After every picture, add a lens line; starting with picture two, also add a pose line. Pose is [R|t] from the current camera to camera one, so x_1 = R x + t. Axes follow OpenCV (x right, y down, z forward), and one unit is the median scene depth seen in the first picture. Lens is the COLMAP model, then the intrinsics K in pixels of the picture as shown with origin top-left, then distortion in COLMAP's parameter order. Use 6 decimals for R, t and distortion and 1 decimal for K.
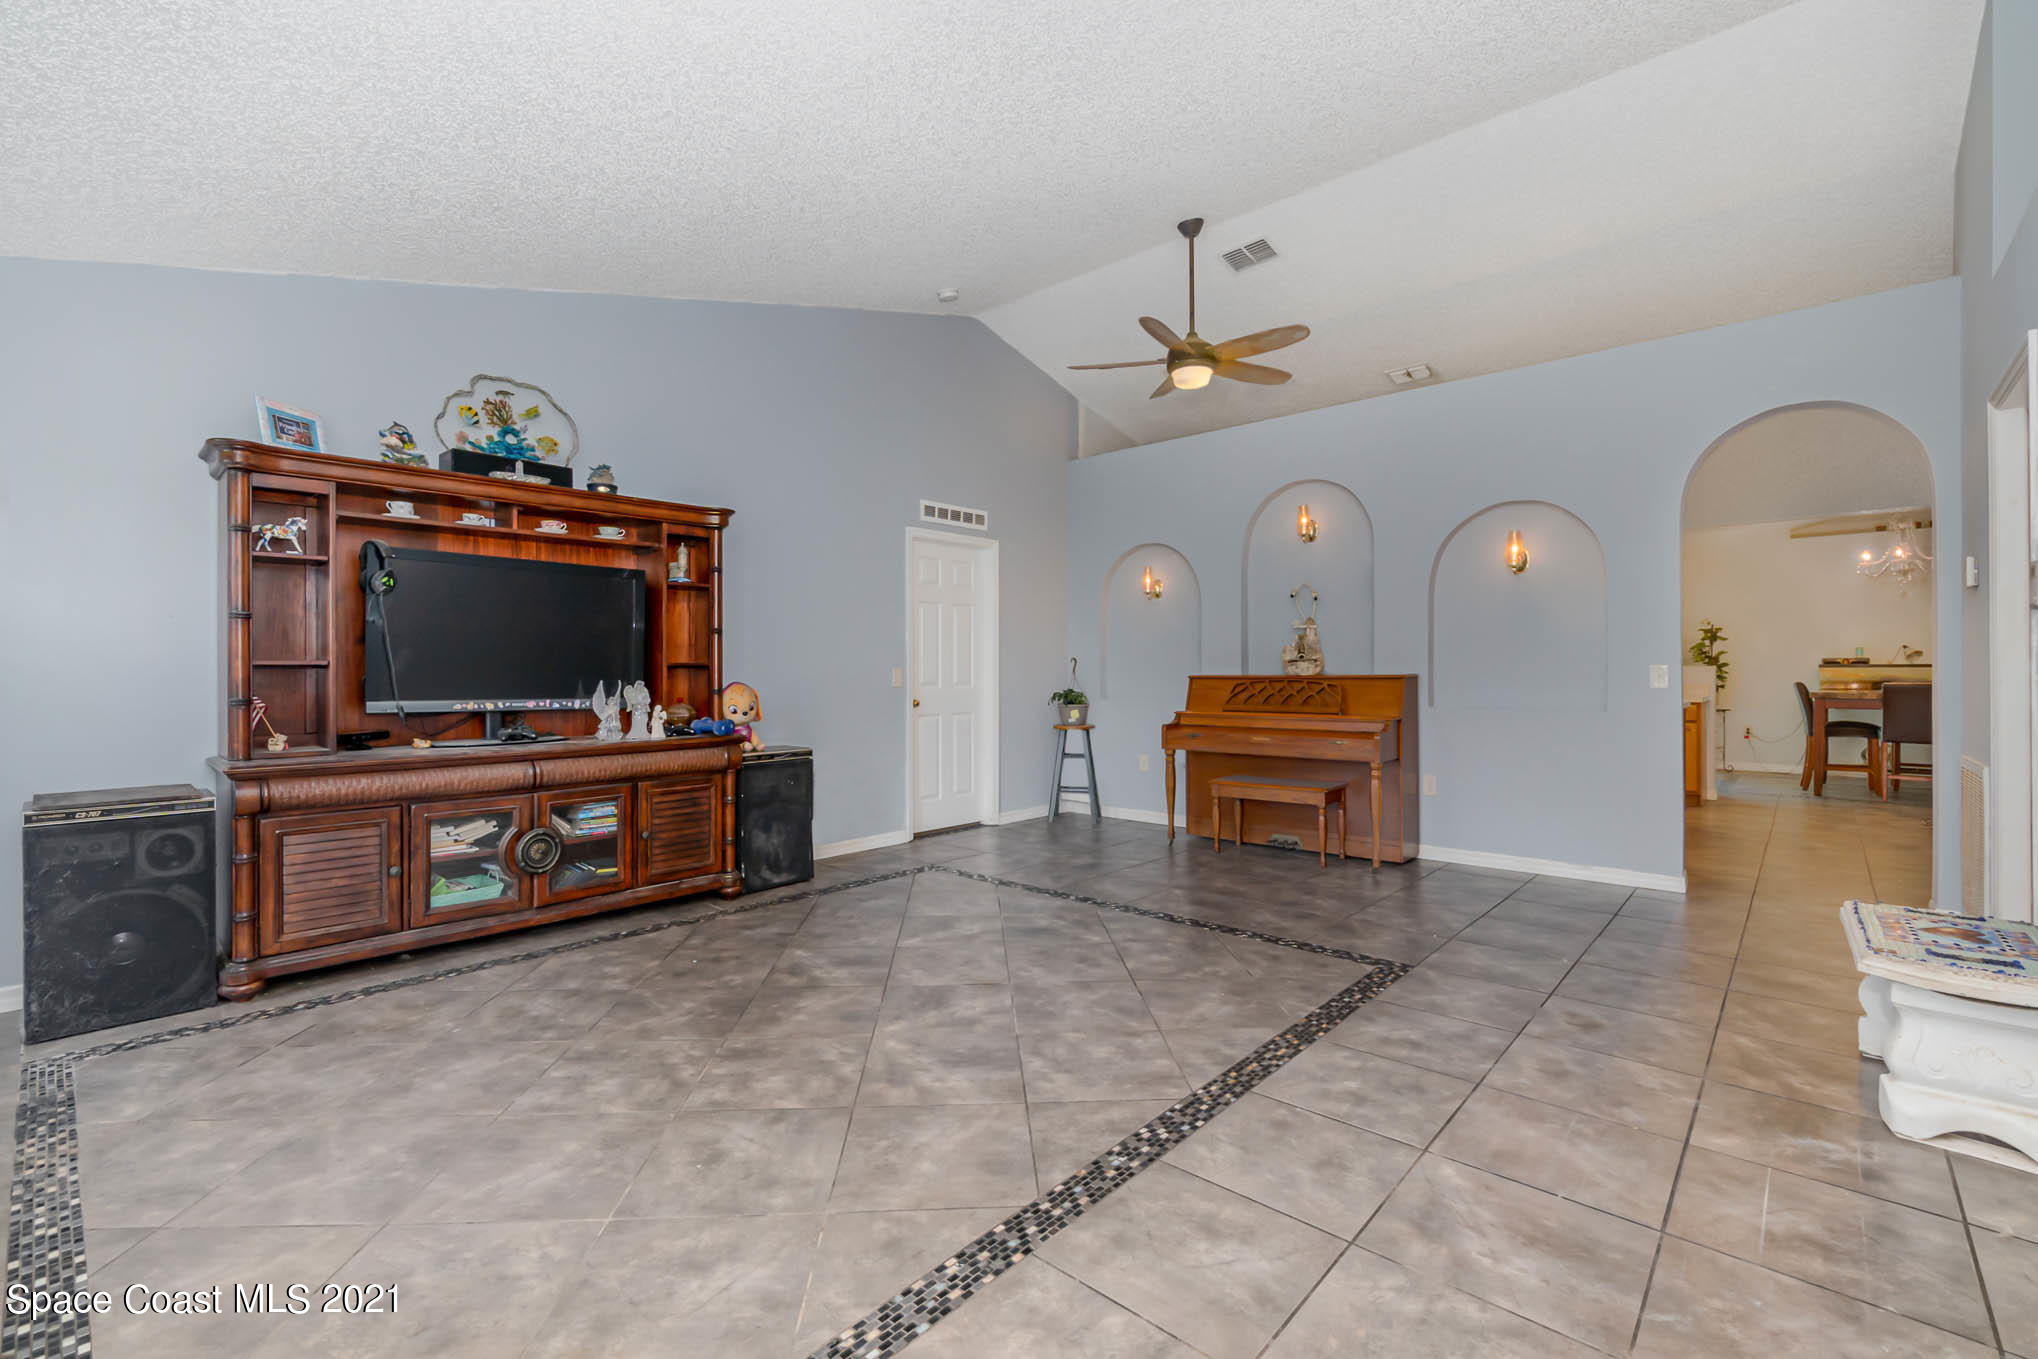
lens RADIAL K [[881.2, 0, 1009.8], [0, 881.2, 662.3], [0, 0, 1]] dist [-0.003230, -0.000229]
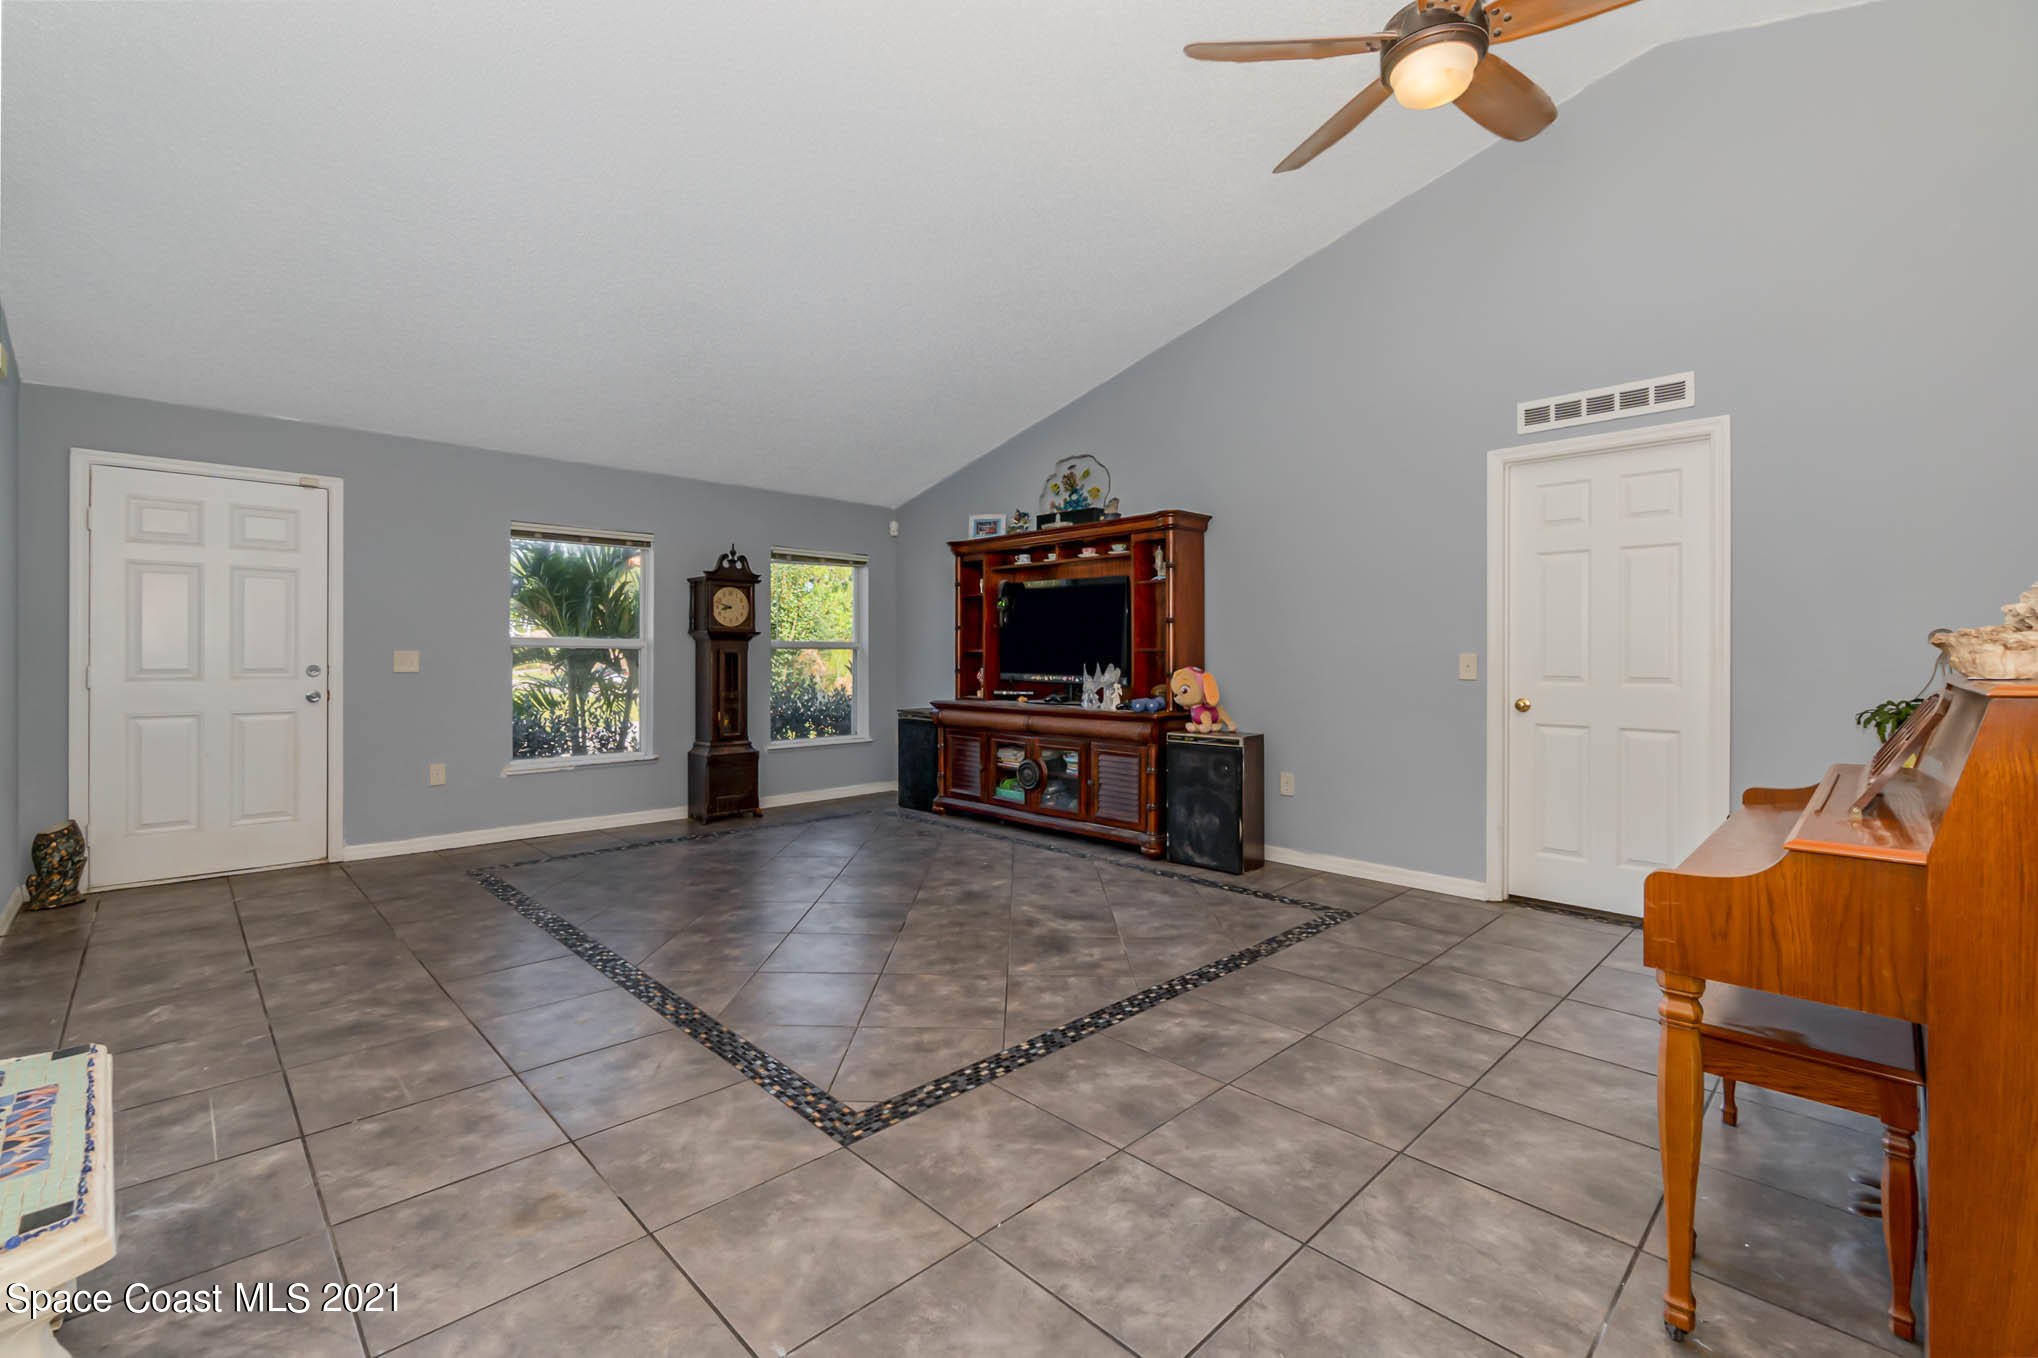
lens RADIAL K [[881.2, 0, 1009.8], [0, 881.2, 661.8], [0, 0, 1]] dist [-0.003230, -0.000229]
pose [[-0.062495, 0.009213, -0.998003, 0.990194], [0.007264, 0.999935, 0.008776, 0.006443], [0.998019, -0.006701, -0.062558, 1.082227]]
